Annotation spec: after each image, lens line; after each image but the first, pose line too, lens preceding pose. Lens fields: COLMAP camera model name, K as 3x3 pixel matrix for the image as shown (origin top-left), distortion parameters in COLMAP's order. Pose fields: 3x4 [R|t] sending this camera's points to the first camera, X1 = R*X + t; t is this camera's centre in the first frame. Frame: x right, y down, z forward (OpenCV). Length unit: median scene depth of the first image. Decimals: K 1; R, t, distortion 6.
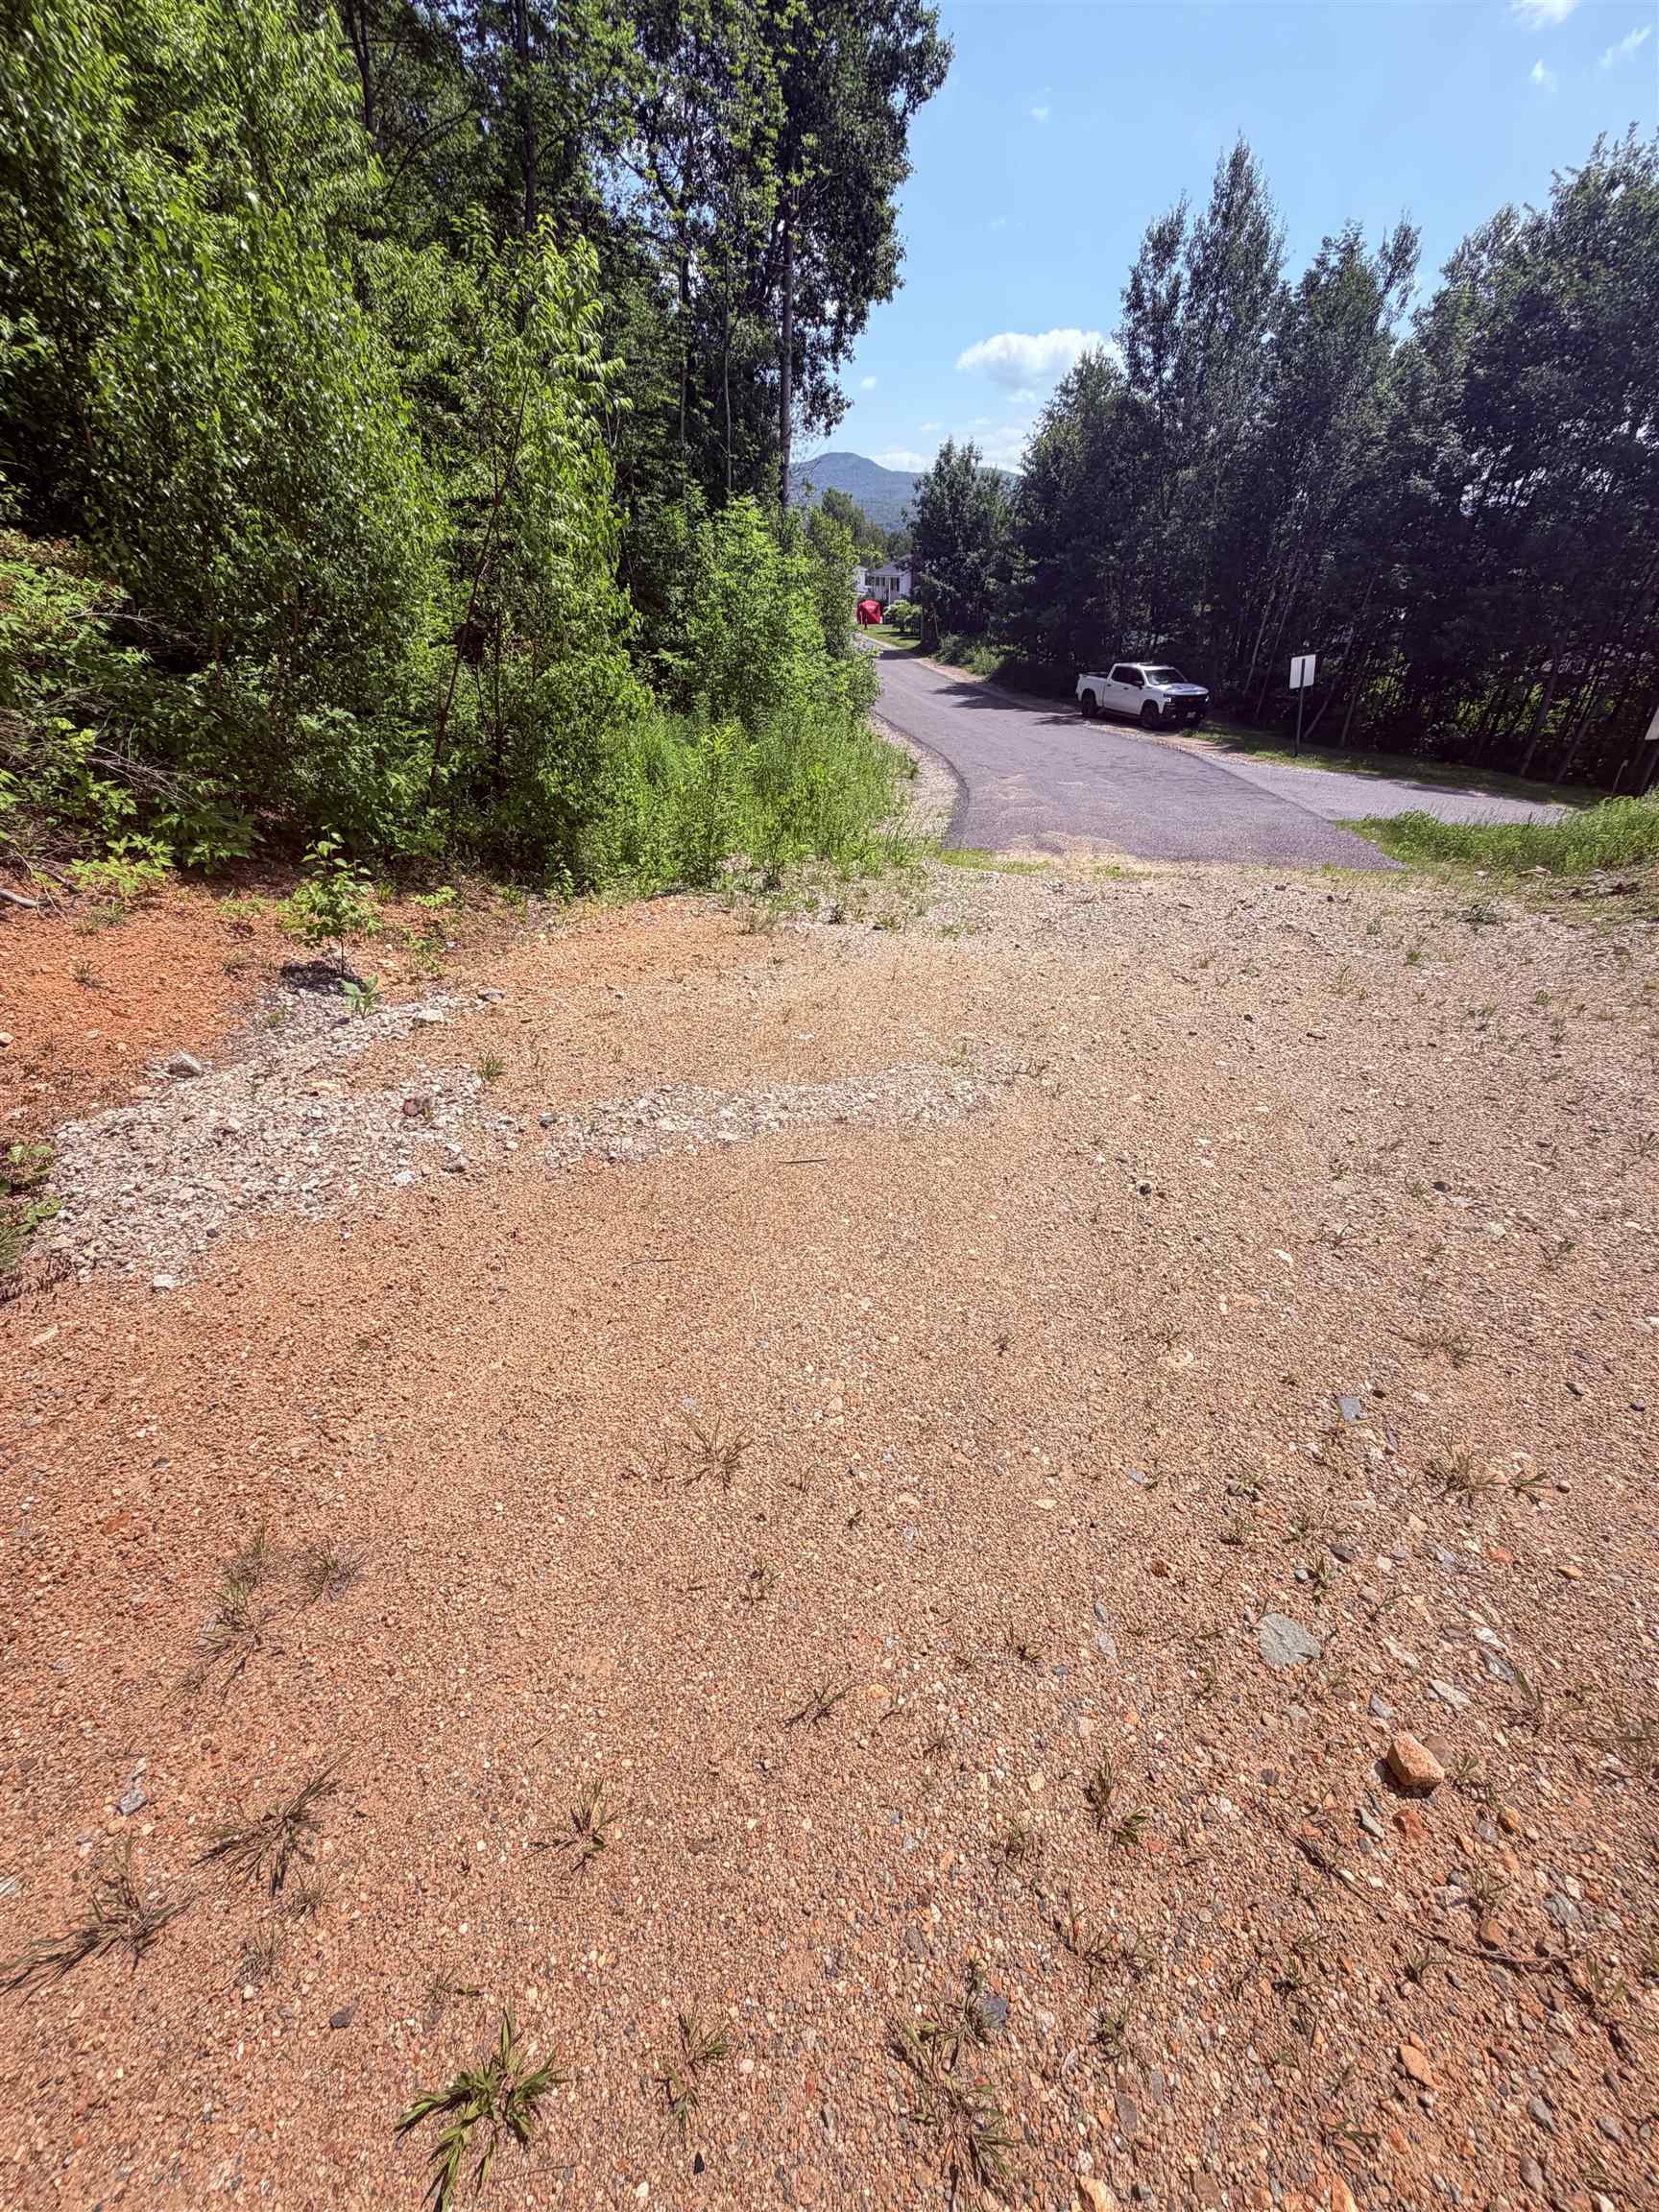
lens RADIAL K [[879.8, 0, 829.5], [0, 879.8, 1106.0], [0, 0, 1]] dist [0.000368, 0.000132]
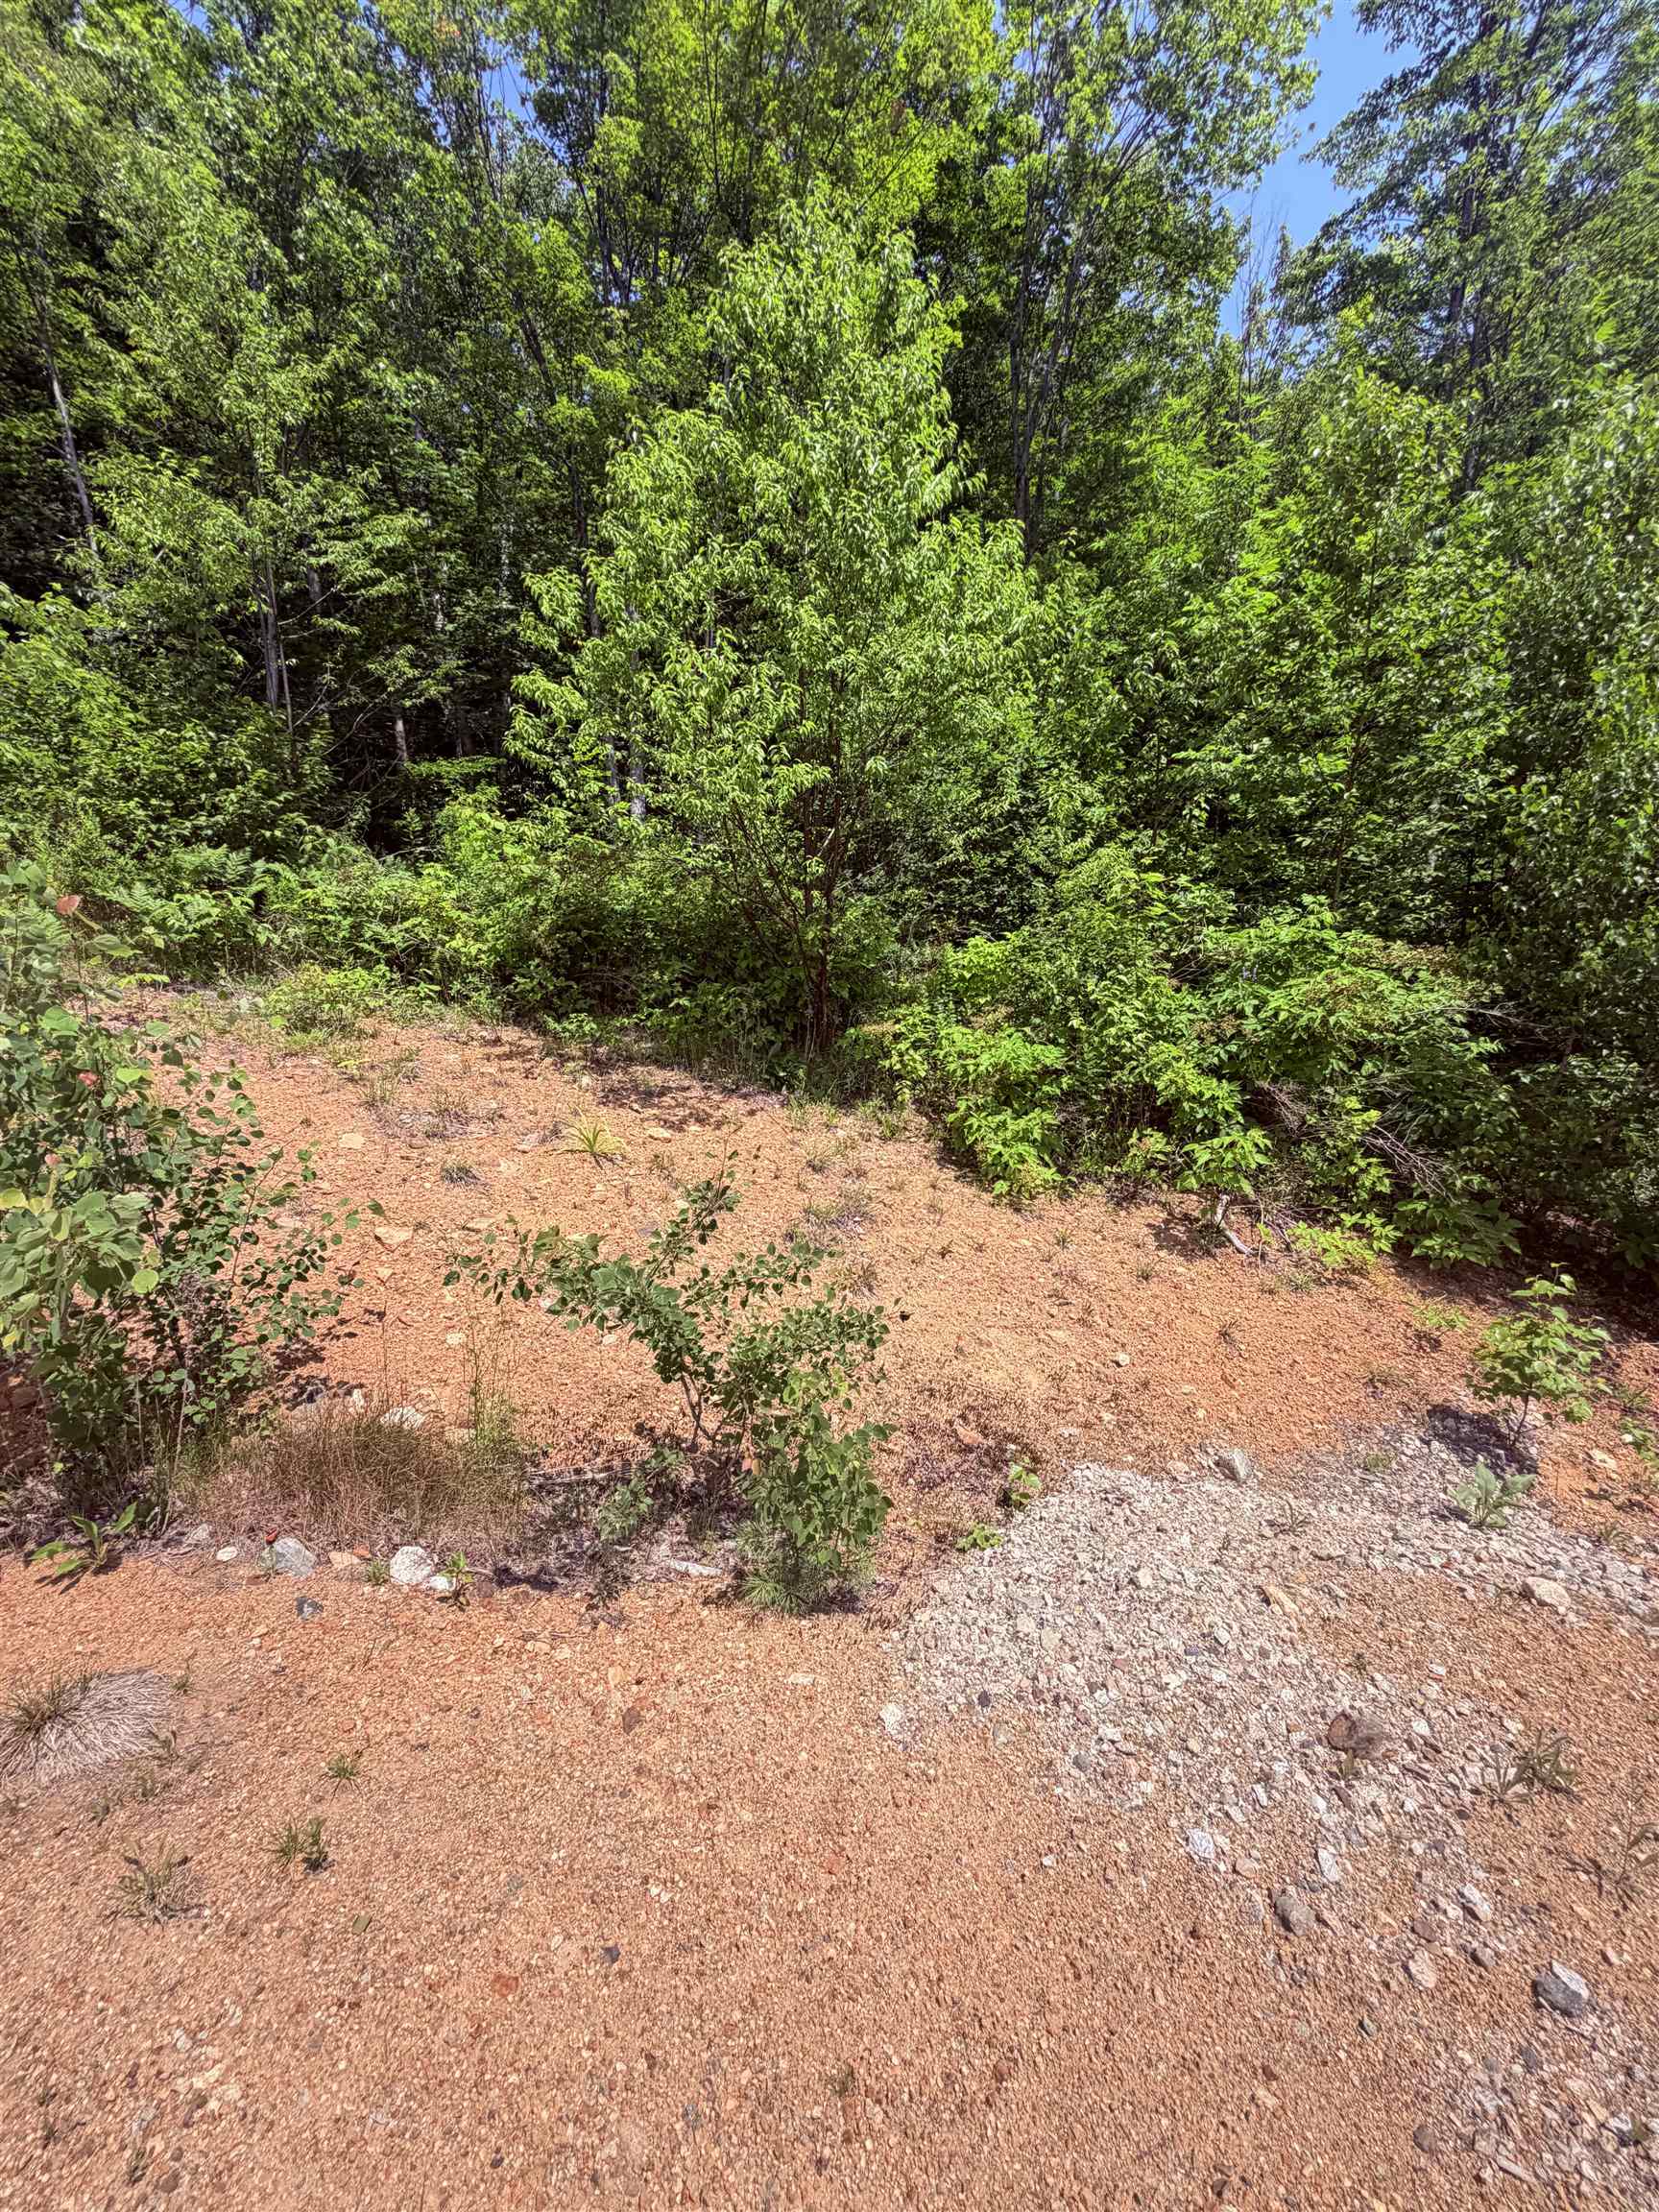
lens RADIAL K [[879.8, 0, 829.5], [0, 879.8, 1106.0], [0, 0, 1]] dist [0.000368, 0.000132]
pose [[0.219453, 0.106131, -0.969833, -0.004409], [-0.468224, 0.883561, -0.009260, -0.131622], [0.855924, 0.456131, 0.243593, 0.219943]]
